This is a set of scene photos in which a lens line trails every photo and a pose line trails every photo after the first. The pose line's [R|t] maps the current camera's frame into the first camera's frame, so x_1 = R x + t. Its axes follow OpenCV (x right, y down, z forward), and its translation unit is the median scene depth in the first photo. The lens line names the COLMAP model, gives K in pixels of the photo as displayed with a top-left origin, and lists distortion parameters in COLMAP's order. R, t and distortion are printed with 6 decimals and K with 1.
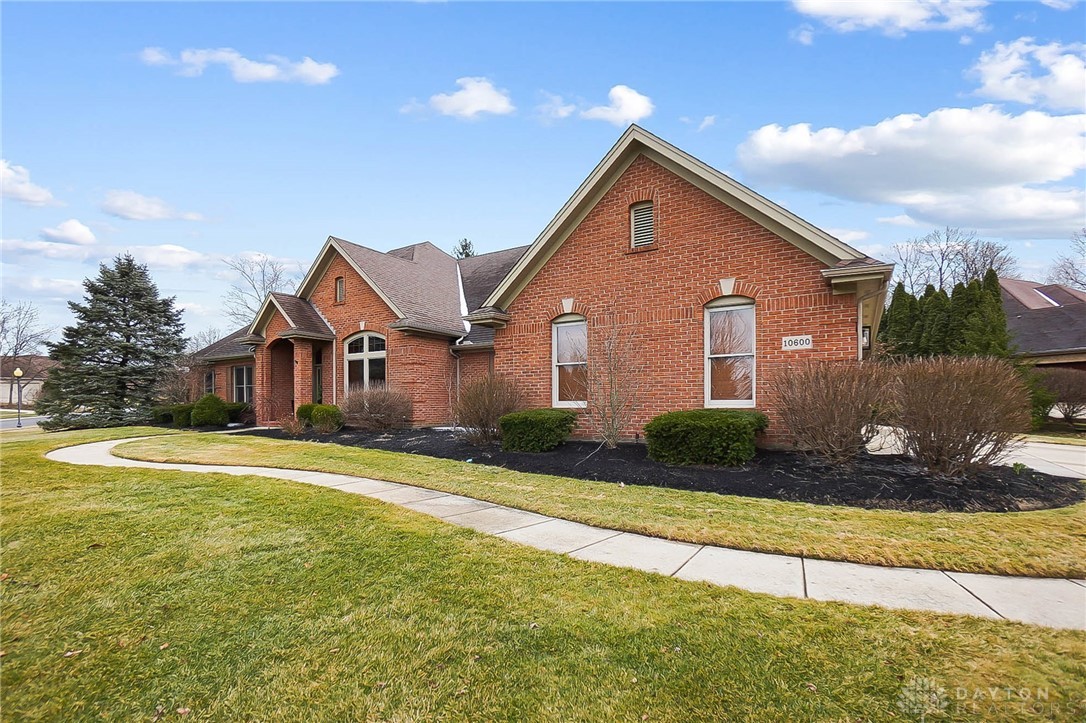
lens RADIAL K [[483.1, 0, 542.7], [0, 483.1, 387.4], [0, 0, 1]] dist [-0.000797, -0.000045]
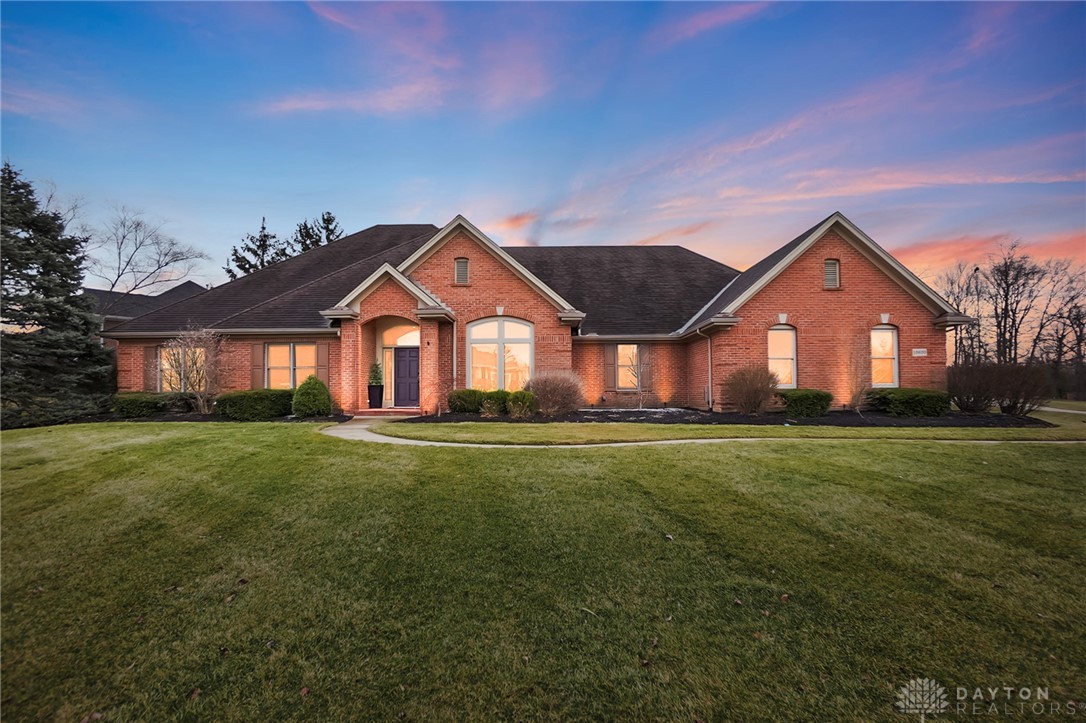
lens RADIAL K [[466.3, 0, 543.0], [0, 466.3, 361.5], [0, 0, 1]] dist [0.000339, 0.000052]
pose [[0.834206, 0.030987, 0.550582, -1.447521], [-0.010244, 0.999119, -0.040709, 0.026946], [-0.551358, 0.028319, 0.833788, 0.255055]]
